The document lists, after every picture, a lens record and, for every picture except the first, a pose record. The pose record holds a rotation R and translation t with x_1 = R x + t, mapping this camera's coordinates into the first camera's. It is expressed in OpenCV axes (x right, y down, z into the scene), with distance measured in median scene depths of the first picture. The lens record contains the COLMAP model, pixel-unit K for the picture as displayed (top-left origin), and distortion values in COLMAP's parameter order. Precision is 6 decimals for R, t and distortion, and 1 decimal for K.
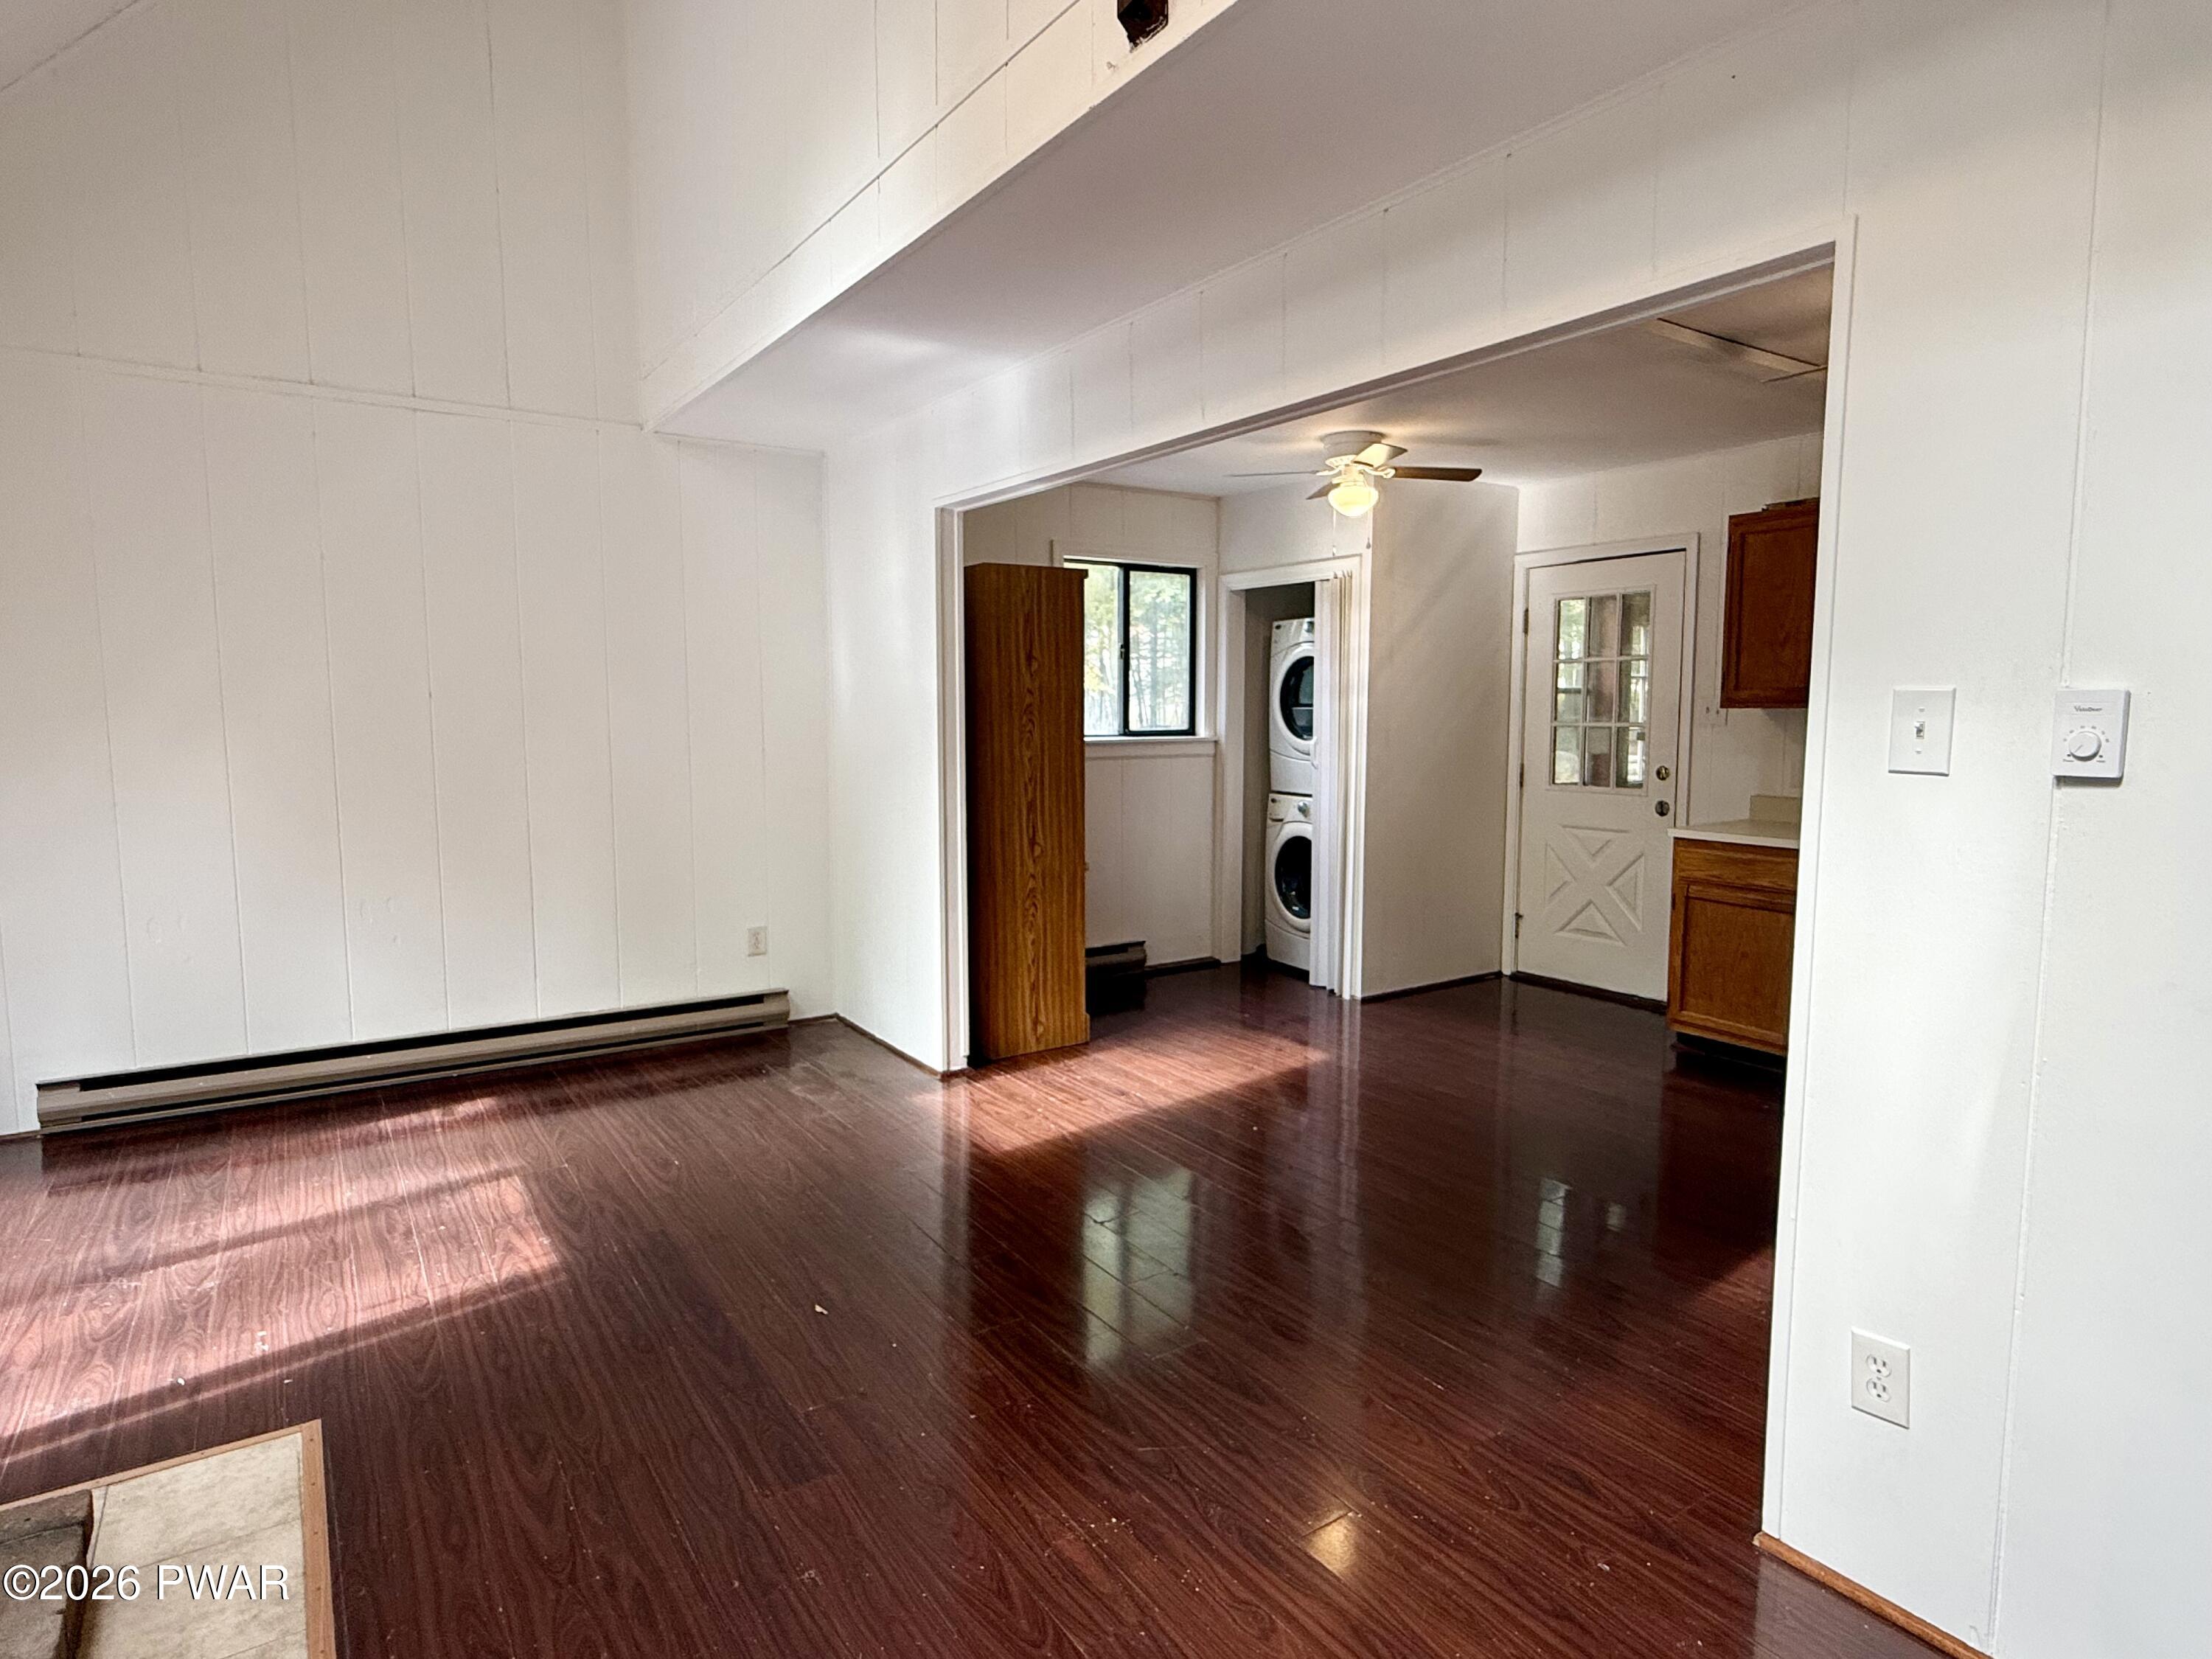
lens RADIAL K [[1230.6, 0, 1106.0], [0, 1230.6, 829.5], [0, 0, 1]] dist [0.000572, 0.000104]
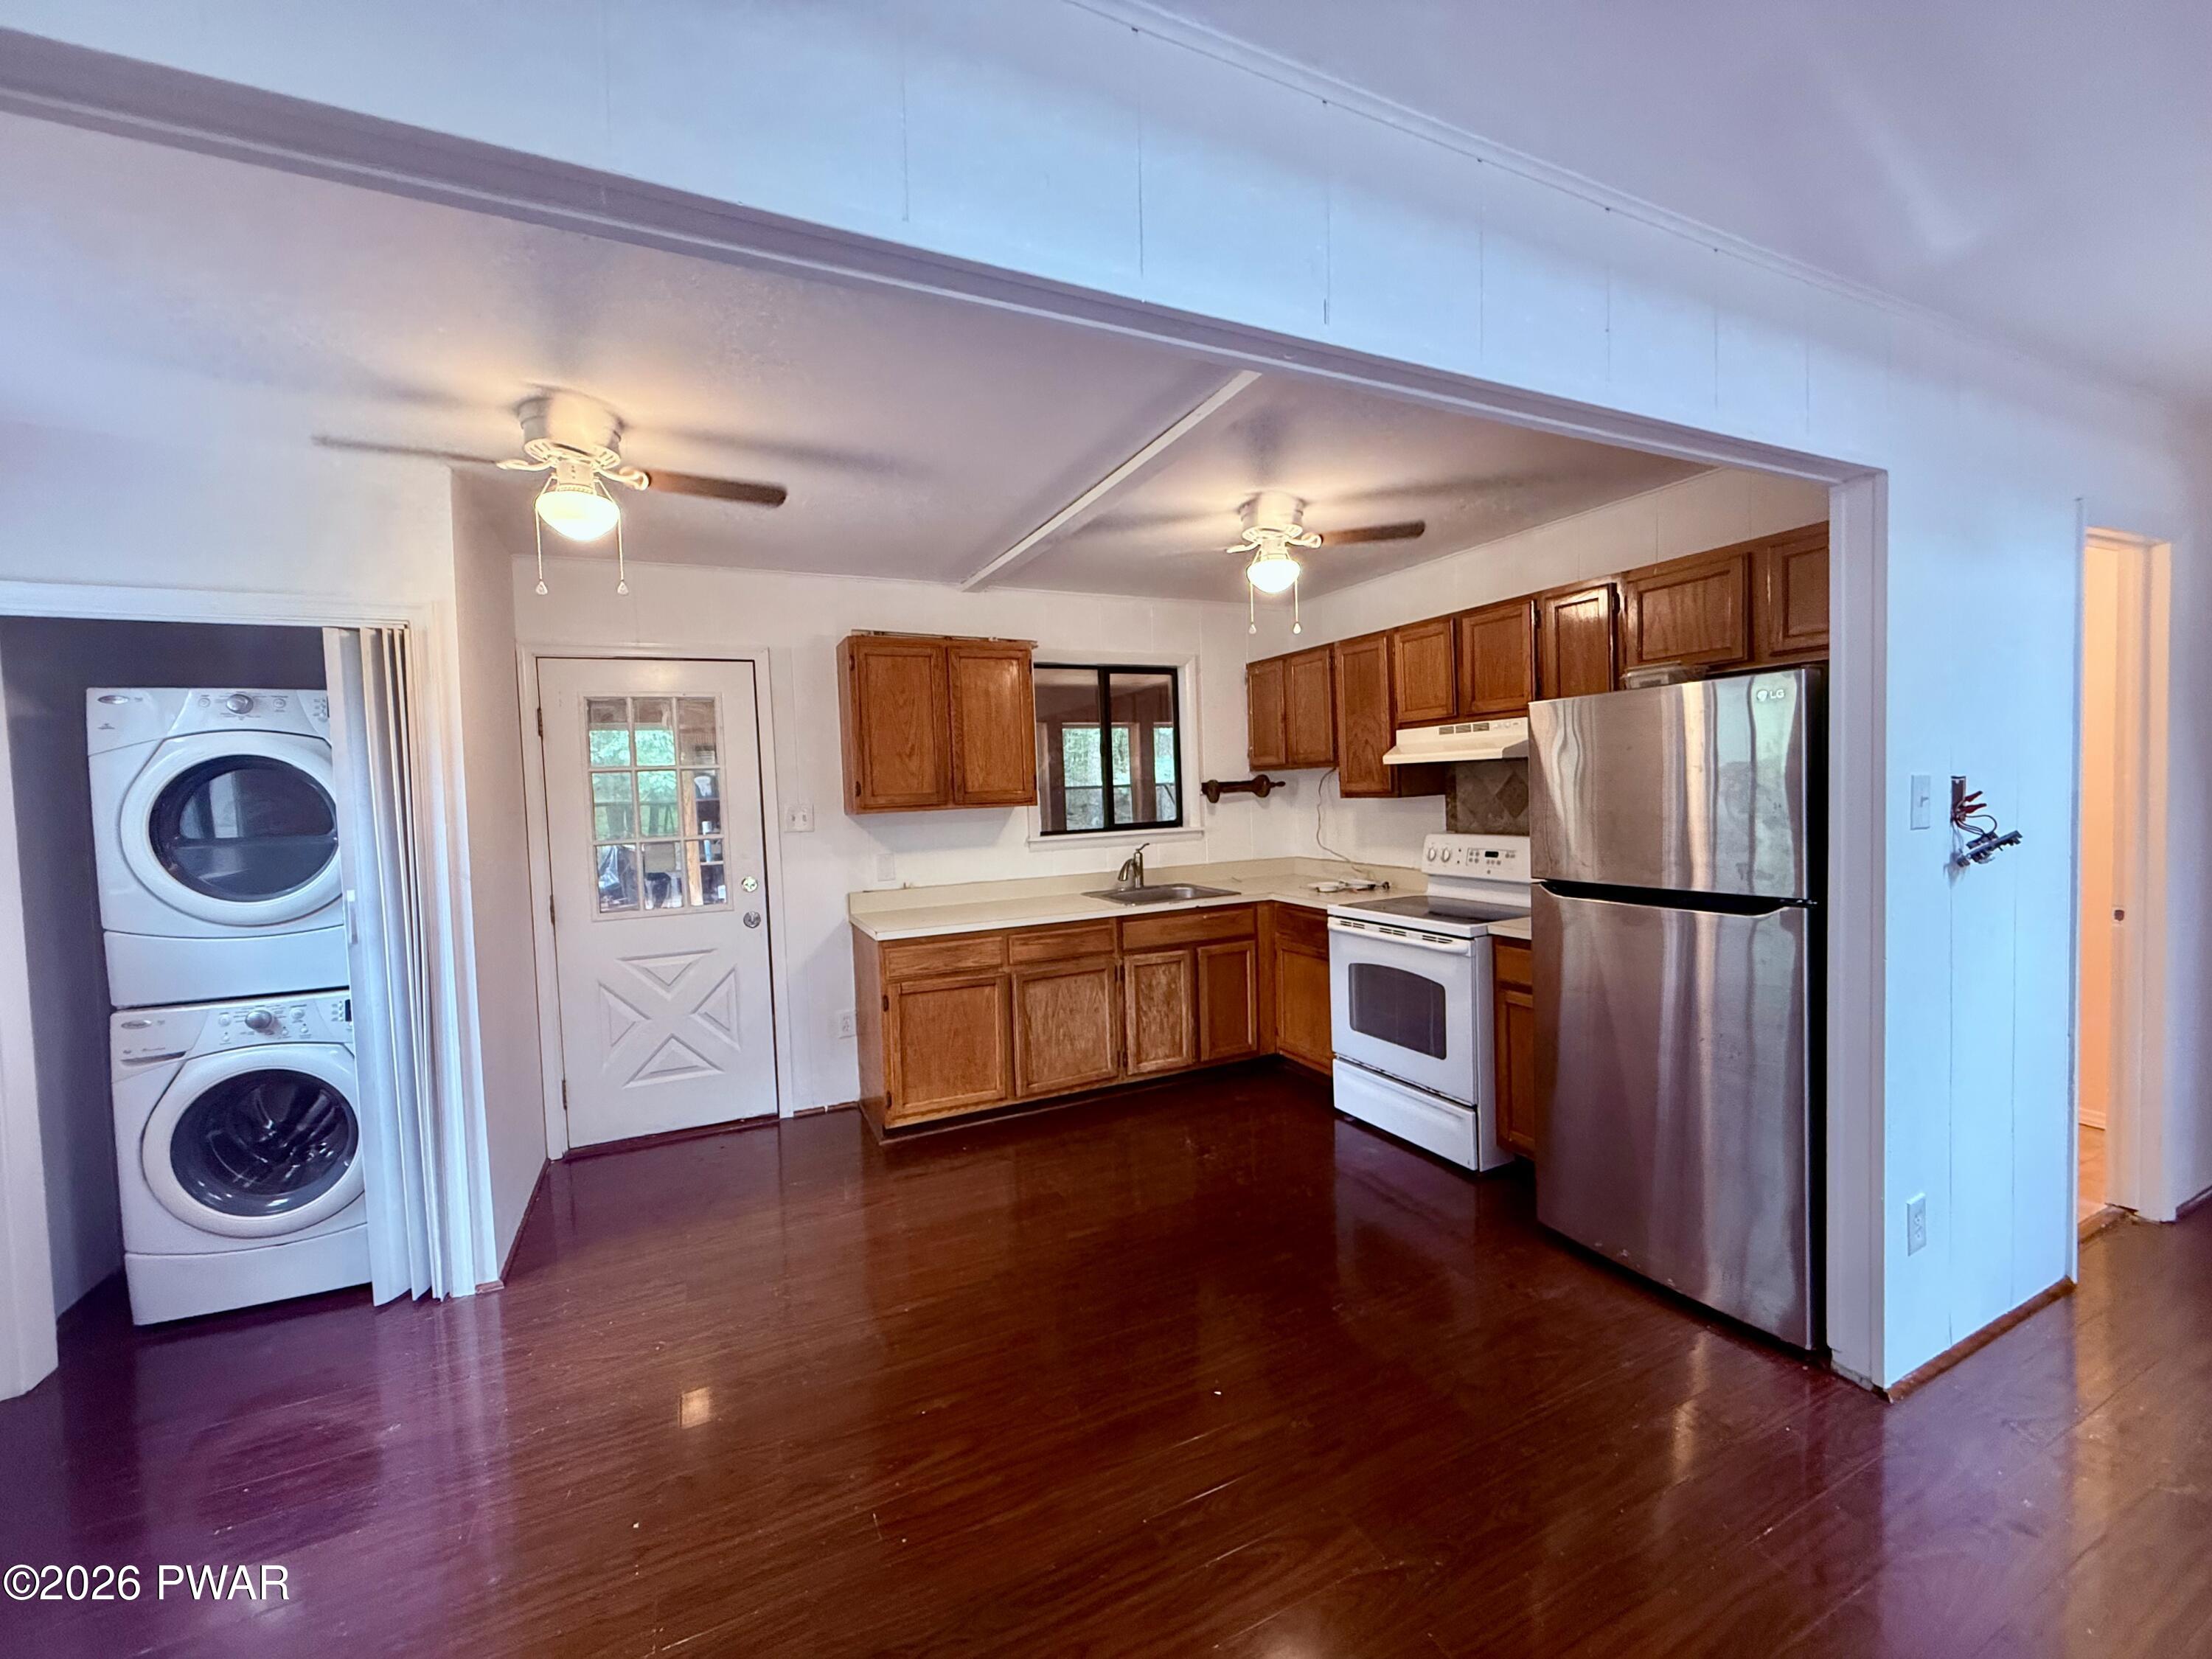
lens RADIAL K [[886.8, 0, 1106.0], [0, 886.8, 829.5], [0, 0, 1]] dist [0.000962, -0.000057]
pose [[0.137168, -0.048812, 0.989344, -0.199519], [0.133546, 0.990578, 0.030358, -0.069170], [-0.981504, 0.127959, 0.142394, 0.580469]]
